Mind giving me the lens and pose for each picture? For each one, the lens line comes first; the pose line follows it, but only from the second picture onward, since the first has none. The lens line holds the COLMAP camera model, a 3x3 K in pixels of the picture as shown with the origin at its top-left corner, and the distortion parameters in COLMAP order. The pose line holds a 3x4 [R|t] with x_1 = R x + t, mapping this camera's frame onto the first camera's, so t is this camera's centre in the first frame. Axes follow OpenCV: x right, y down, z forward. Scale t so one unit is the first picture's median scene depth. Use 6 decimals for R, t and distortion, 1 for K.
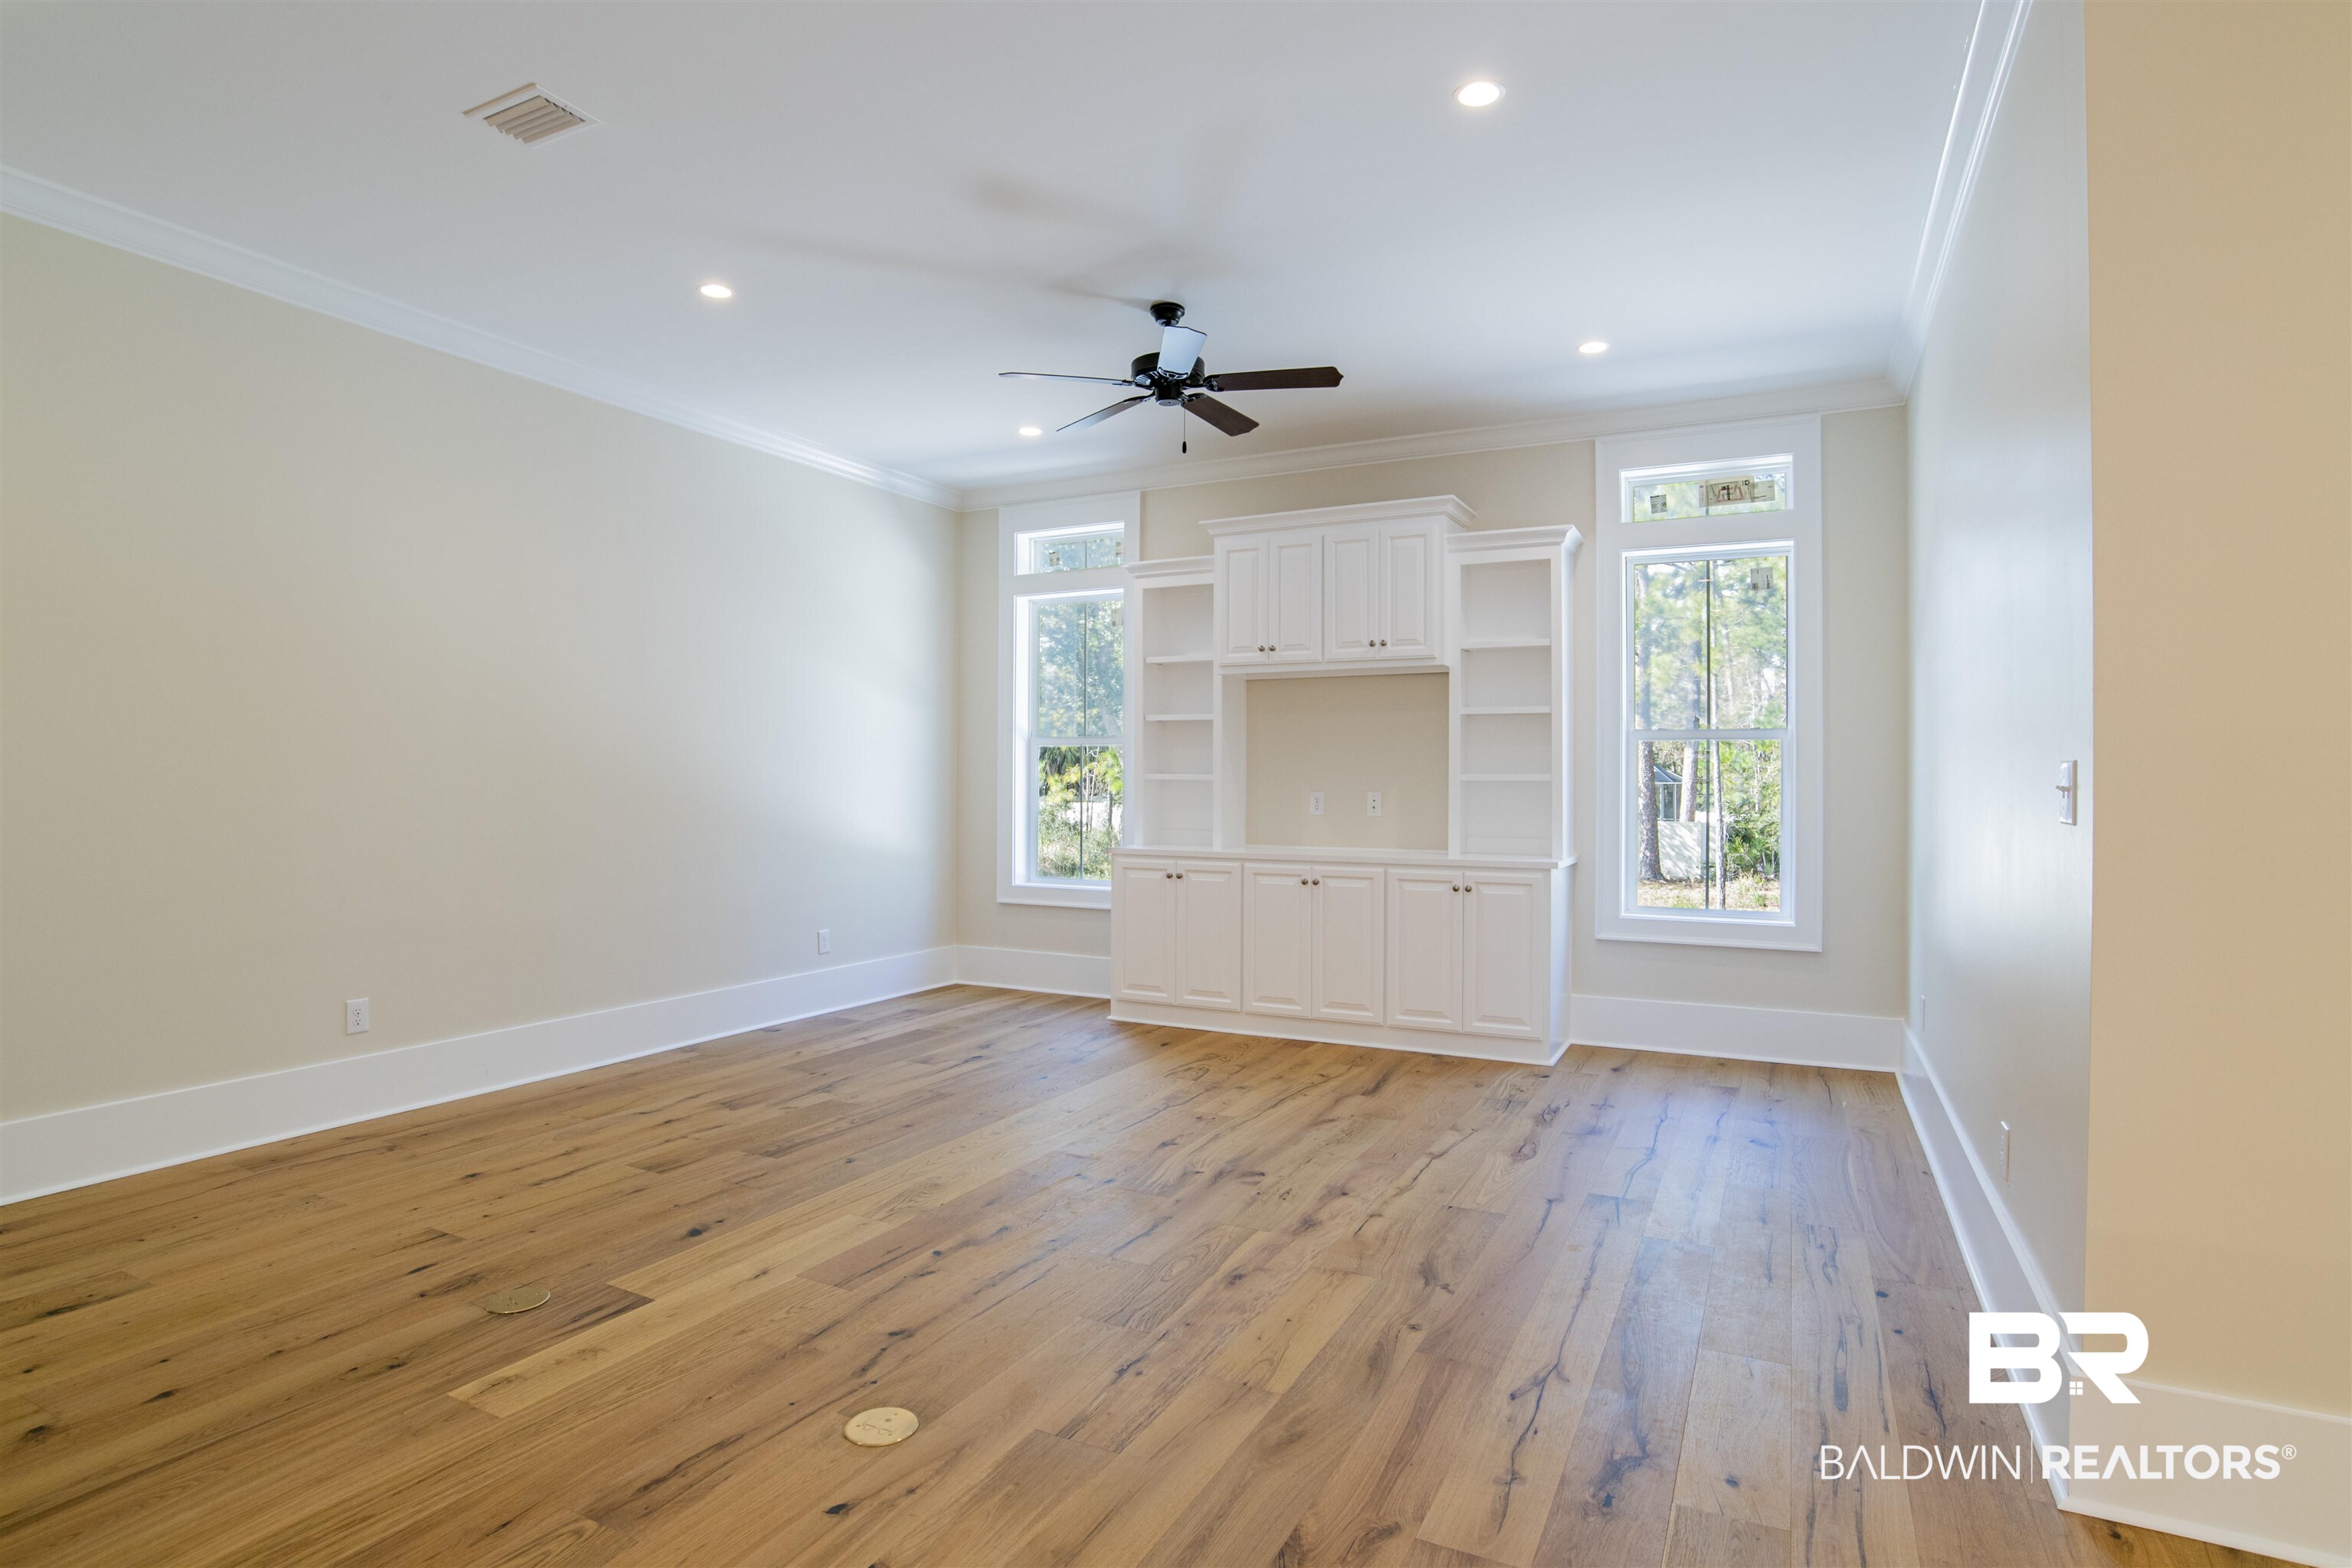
lens RADIAL K [[1200.9, 0, 1181.4], [0, 1200.9, 773.7], [0, 0, 1]] dist [-0.056781, 0.010520]
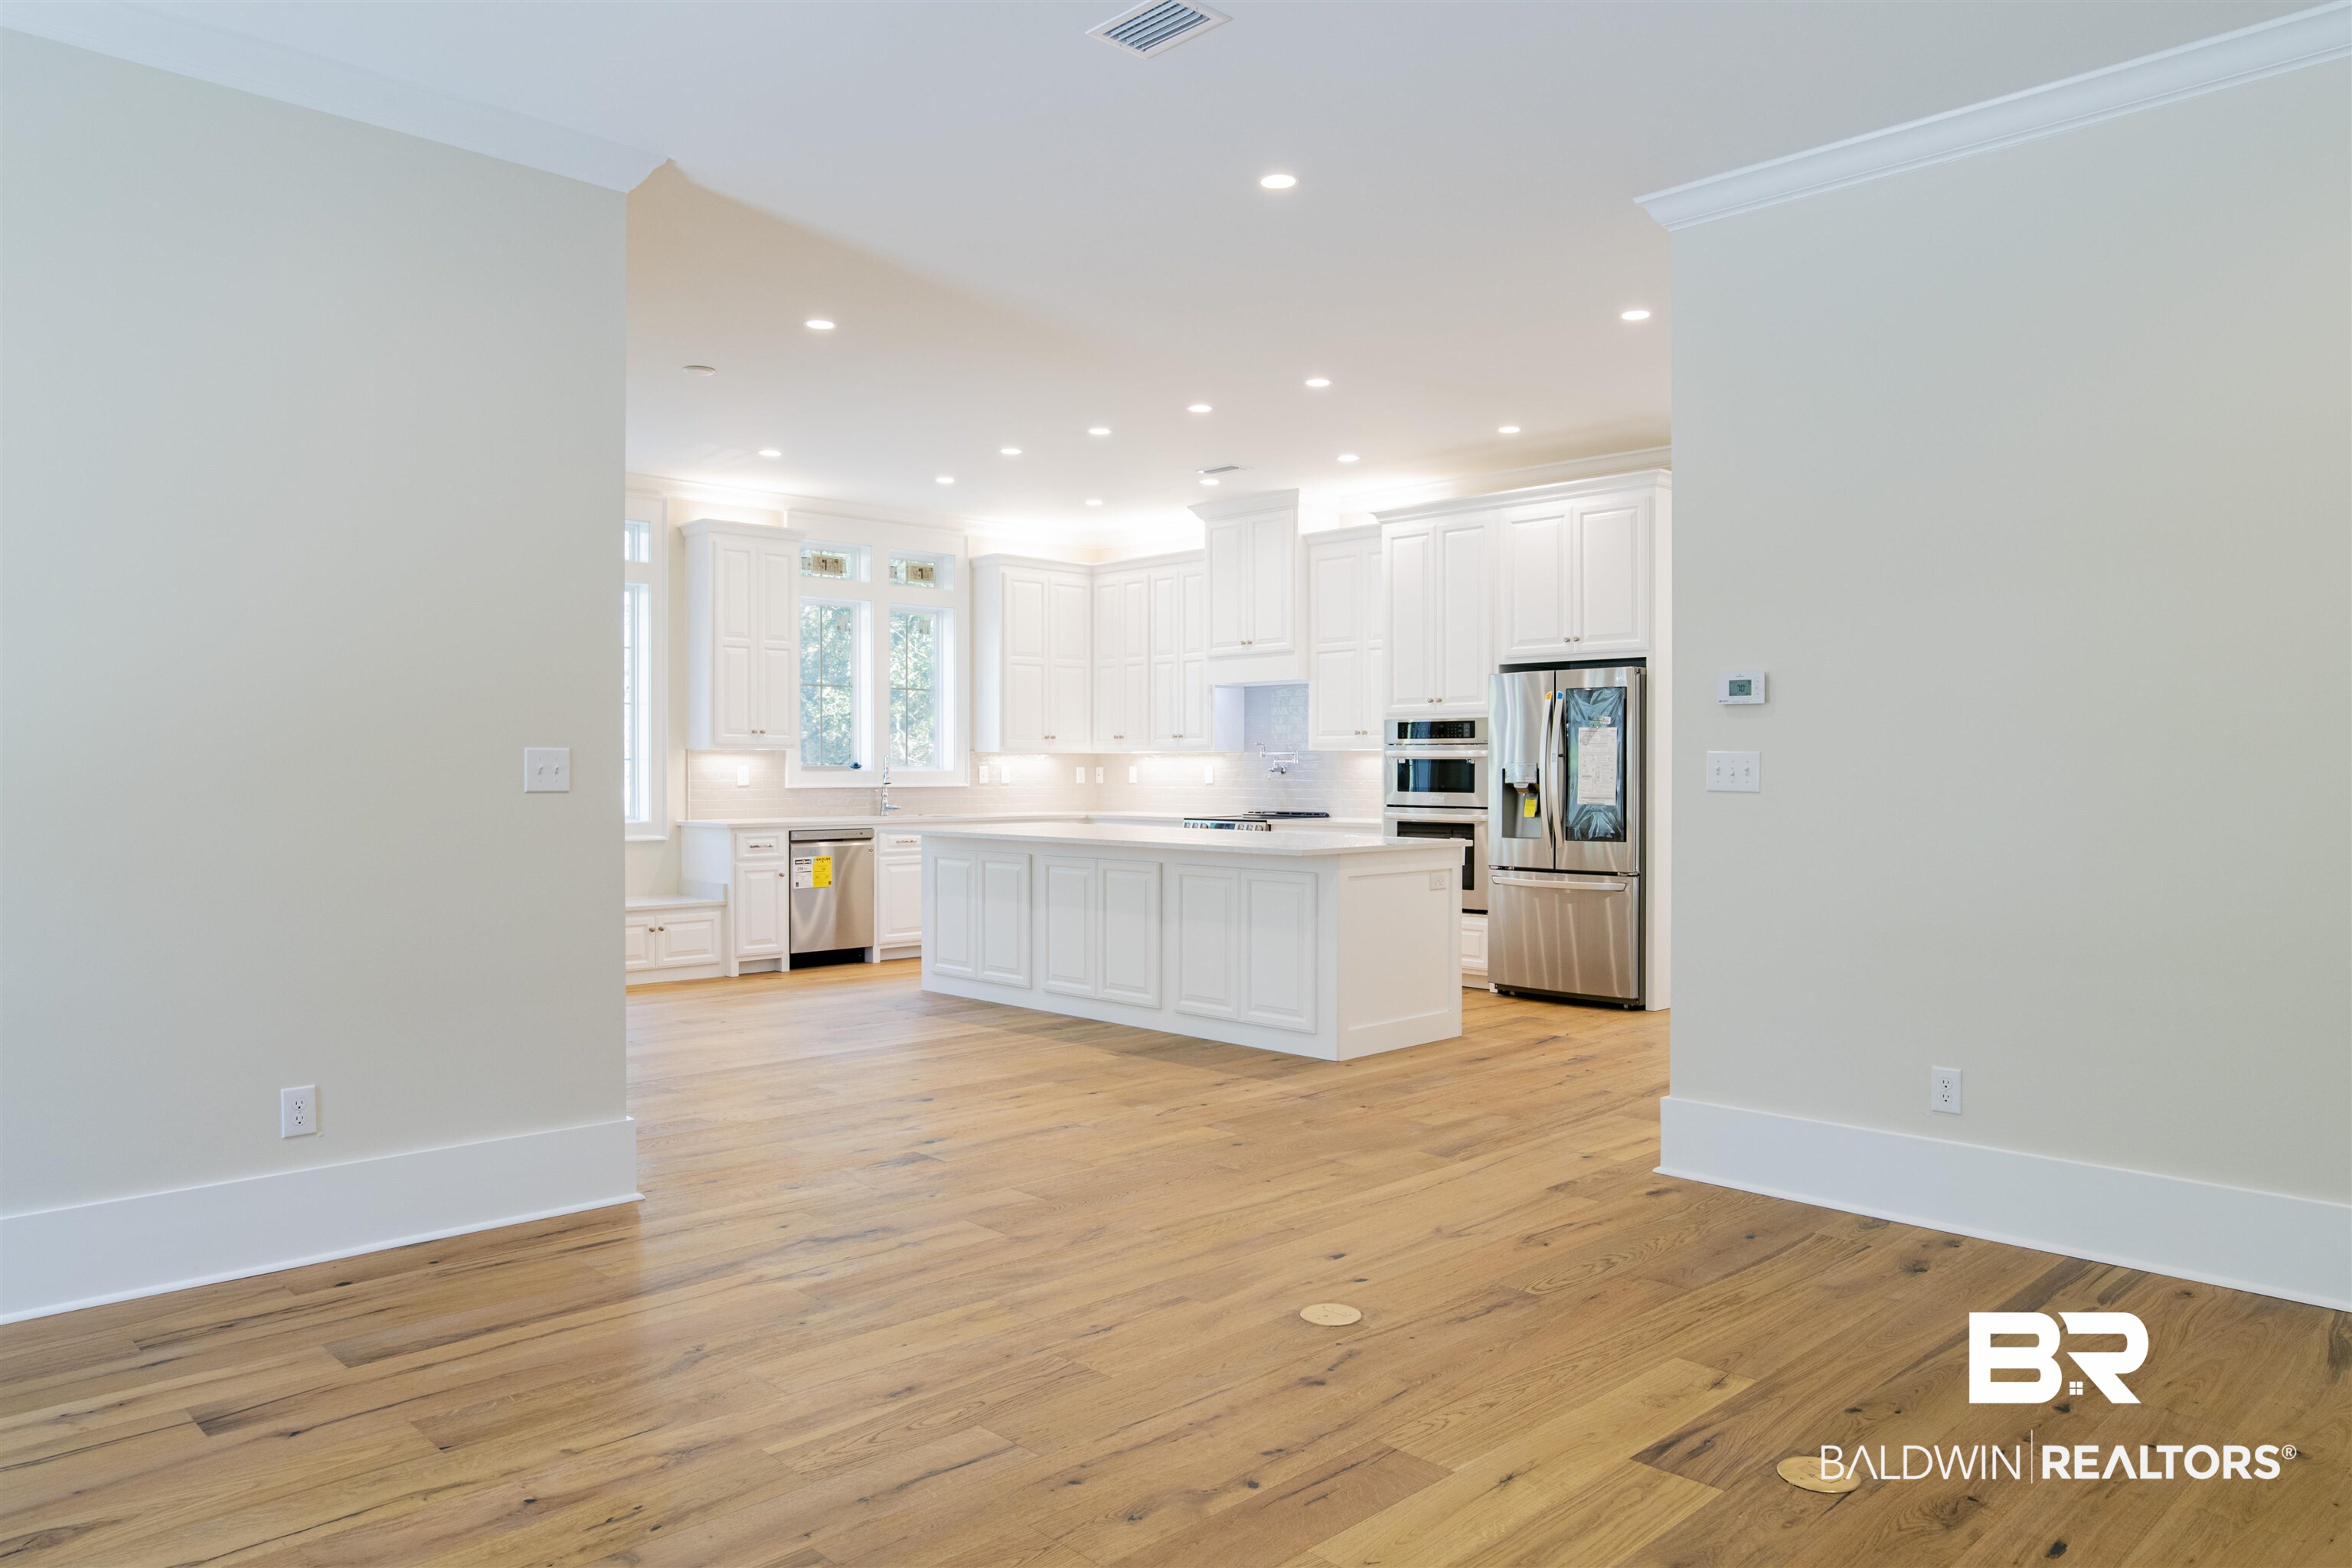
lens RADIAL K [[1577.6, 0, 1179.6], [0, 1577.6, 776.6], [0, 0, 1]] dist [-0.032465, 0.003937]
pose [[-0.945855, -0.008221, 0.324485, -0.319251], [-0.007654, 0.999966, 0.003024, 0.005494], [-0.324499, 0.000376, -0.945886, 1.312849]]
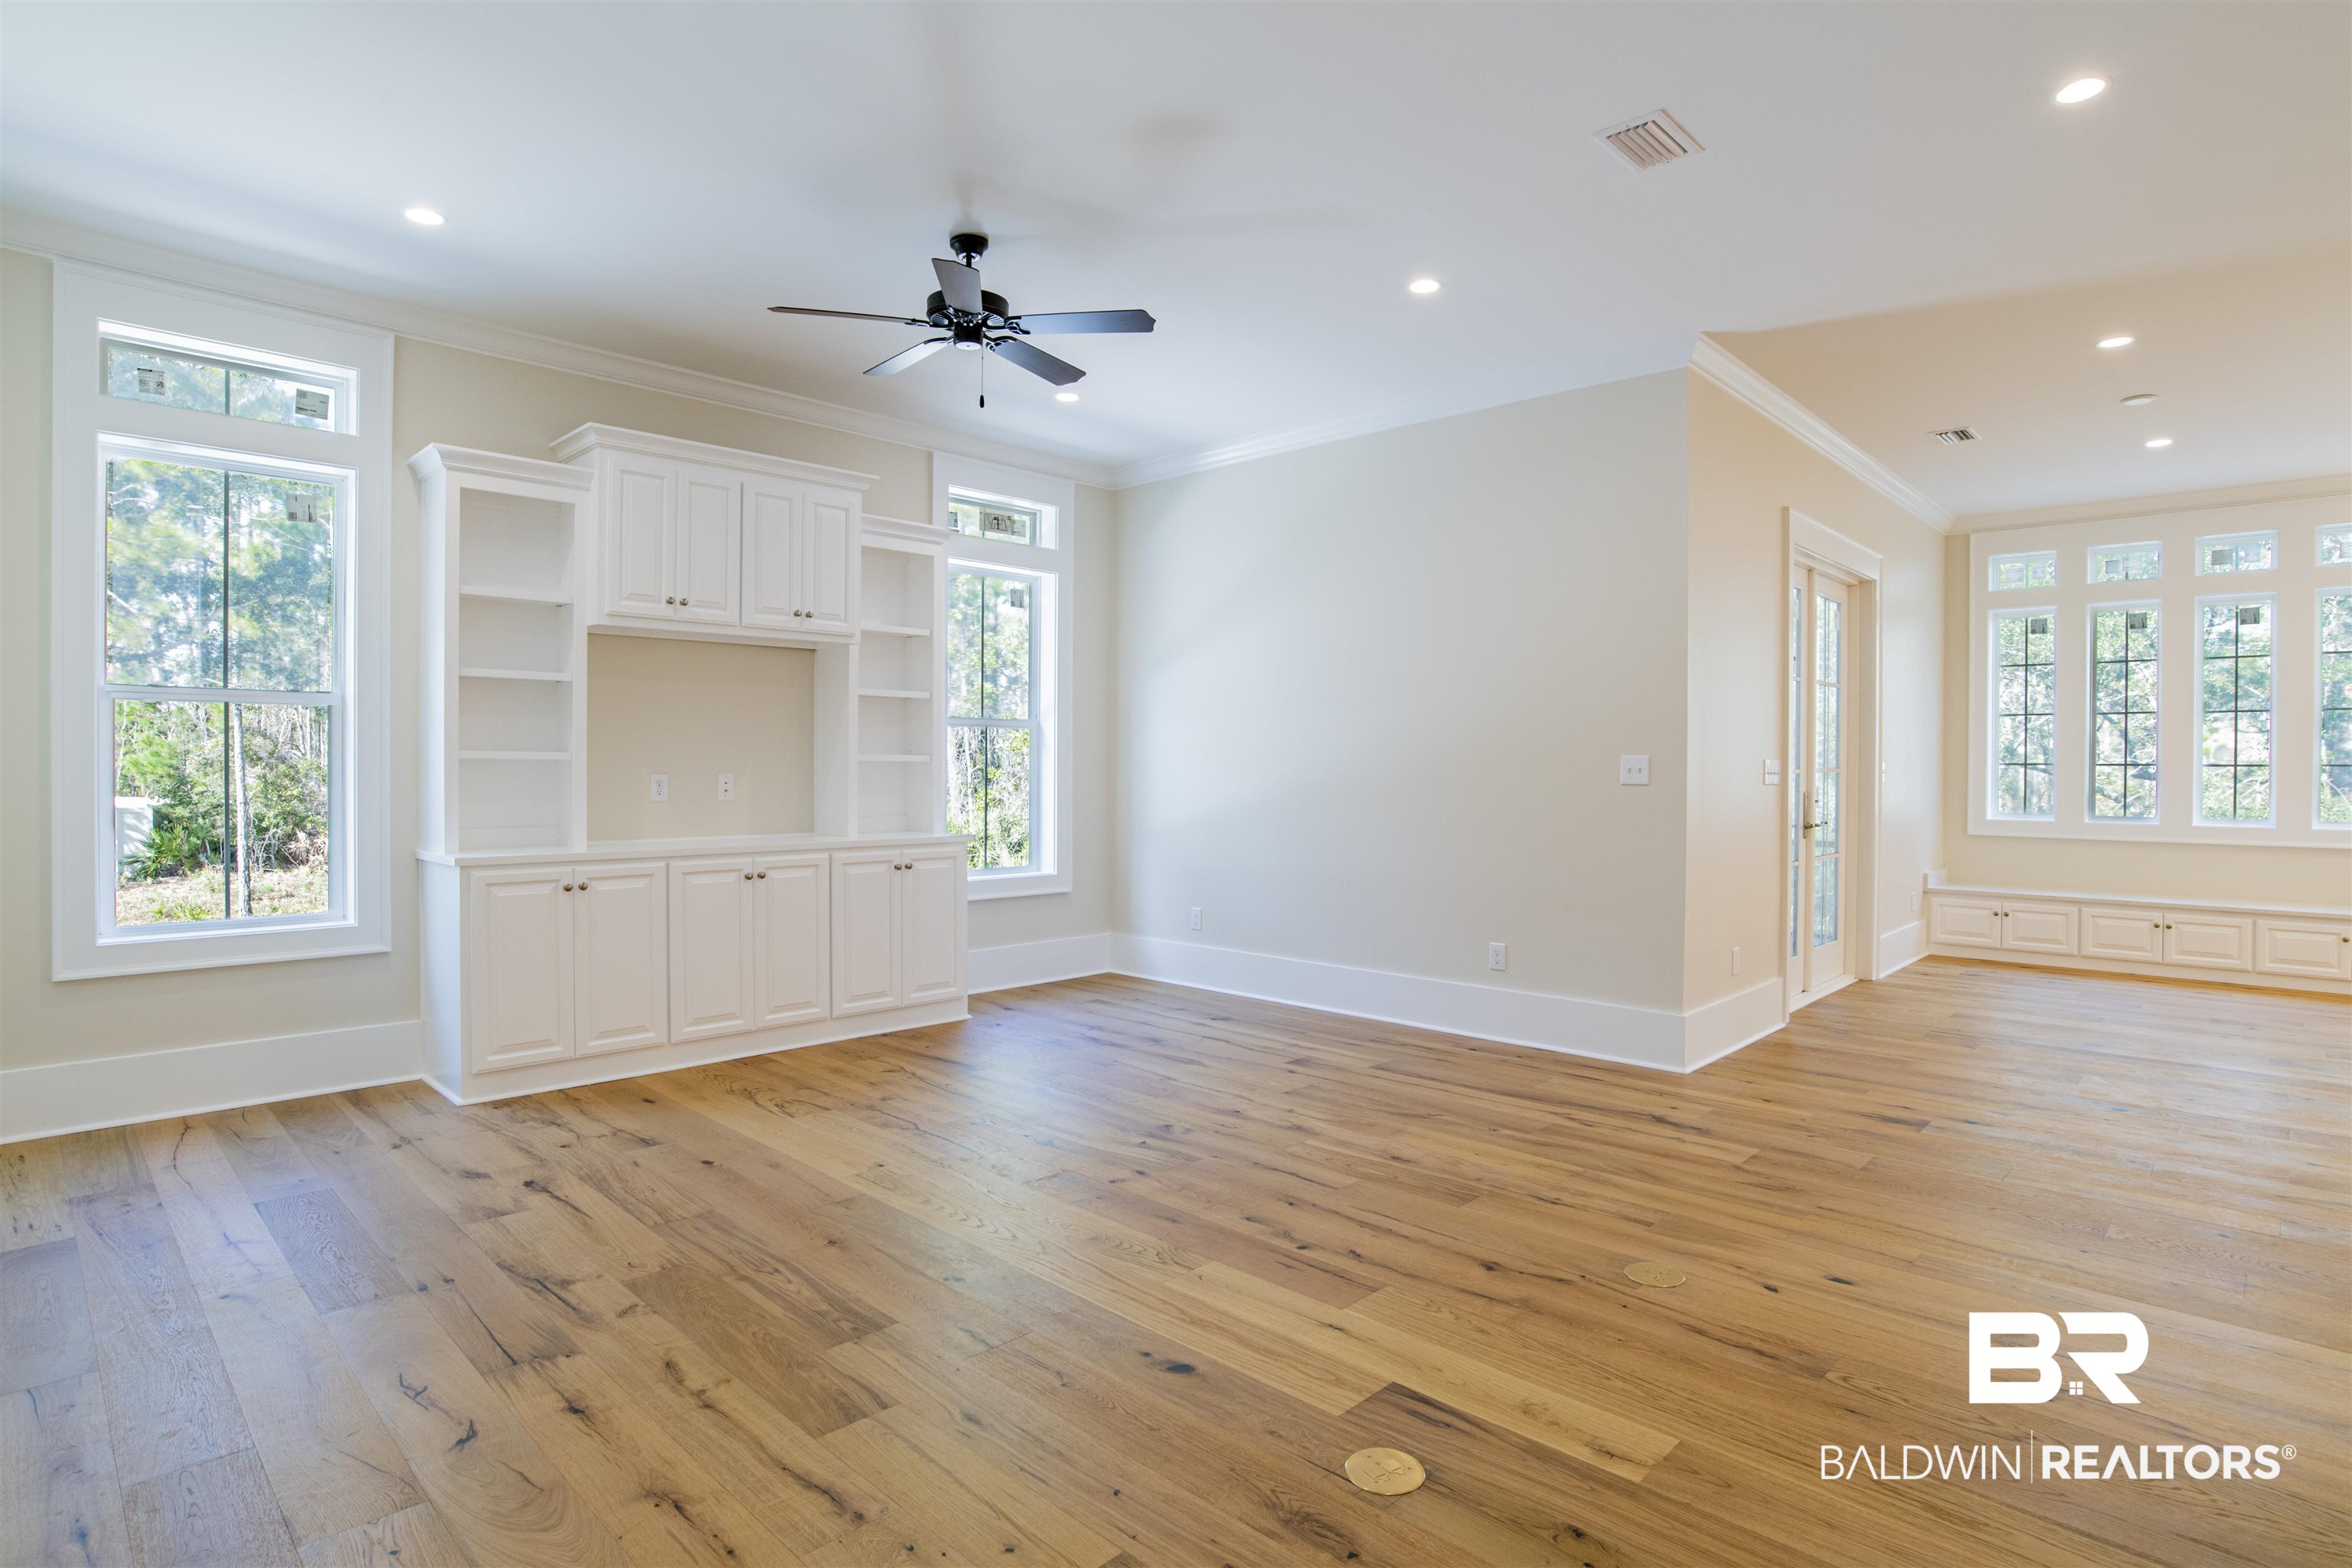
lens RADIAL K [[1200.9, 0, 1197.3], [0, 1200.9, 779.0], [0, 0, 1]] dist [-0.056781, 0.010520]
pose [[0.287404, -0.014567, 0.957699, -0.834231], [-0.009677, 0.999789, 0.018111, -0.000522], [-0.957761, -0.014473, 0.287202, 0.575968]]
